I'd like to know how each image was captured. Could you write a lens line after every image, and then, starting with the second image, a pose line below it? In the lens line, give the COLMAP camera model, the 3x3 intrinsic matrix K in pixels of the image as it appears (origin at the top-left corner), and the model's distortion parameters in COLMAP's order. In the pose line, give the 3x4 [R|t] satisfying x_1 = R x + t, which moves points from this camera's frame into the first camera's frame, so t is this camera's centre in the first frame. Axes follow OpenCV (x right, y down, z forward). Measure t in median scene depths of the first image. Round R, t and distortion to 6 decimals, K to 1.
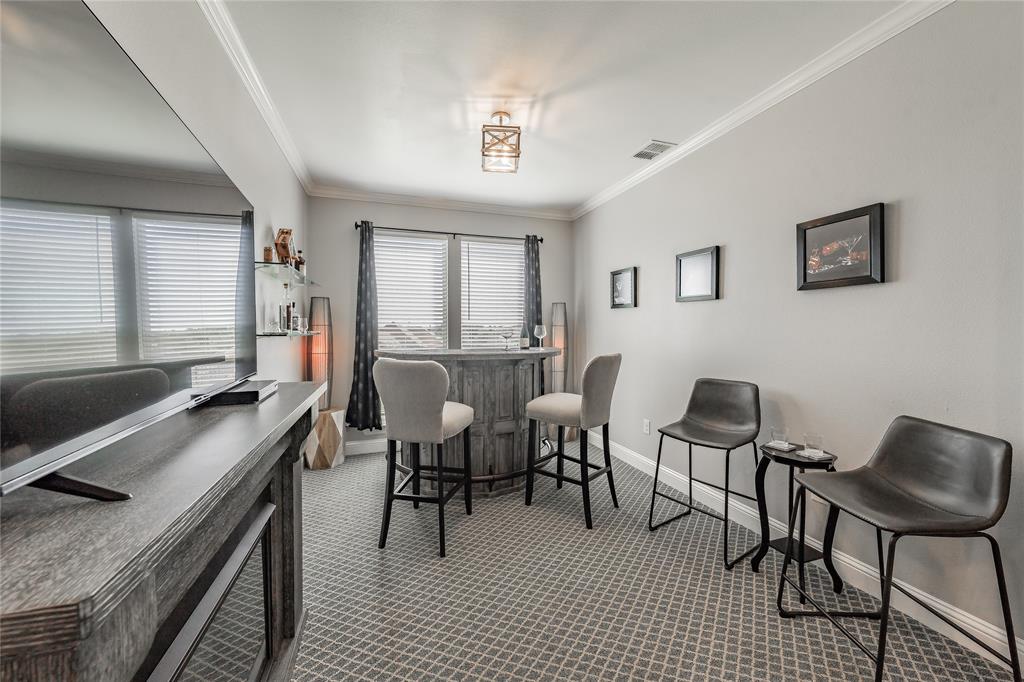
lens RADIAL K [[357.8, 0, 517.8], [0, 357.8, 332.8], [0, 0, 1]] dist [0.000759, 0.000064]
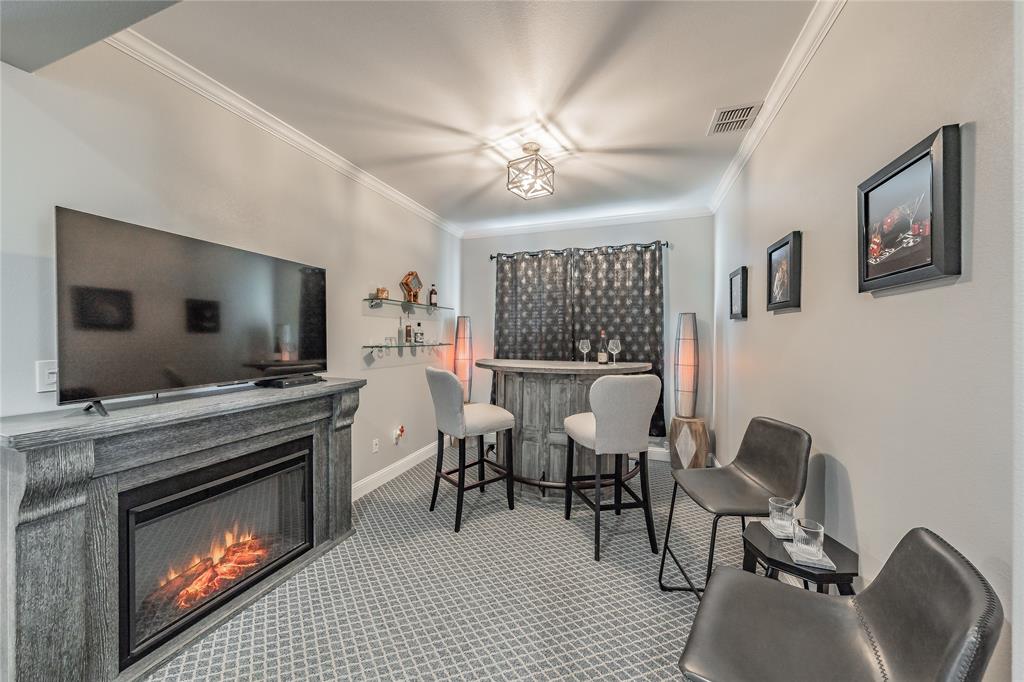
lens RADIAL K [[347.1, 0, 526.7], [0, 347.1, 340.8], [0, 0, 1]] dist [-0.007070, 0.000098]
pose [[0.810266, 0.011331, -0.585953, 0.470827], [-0.011575, 0.999927, 0.003330, -0.021881], [0.585948, 0.004084, 0.810338, 0.129061]]
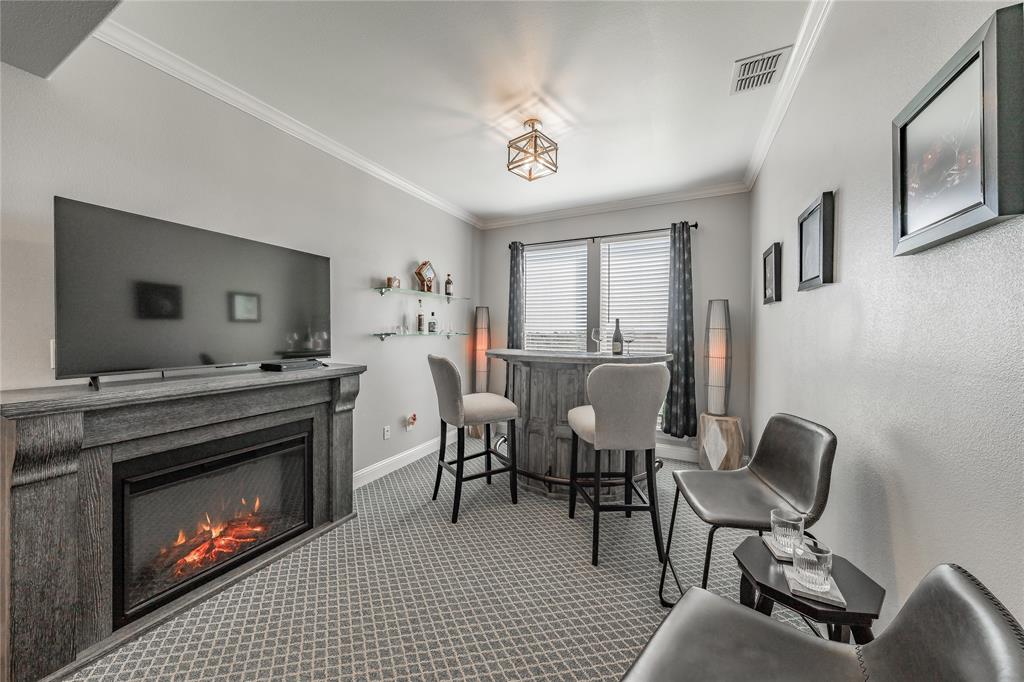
lens RADIAL K [[347.1, 0, 520.8], [0, 347.1, 335.1], [0, 0, 1]] dist [-0.007070, 0.000098]
pose [[0.726462, 0.012427, -0.687094, 0.520053], [-0.012959, 0.999906, 0.004383, -0.004469], [0.687084, 0.005720, 0.726555, 0.221685]]
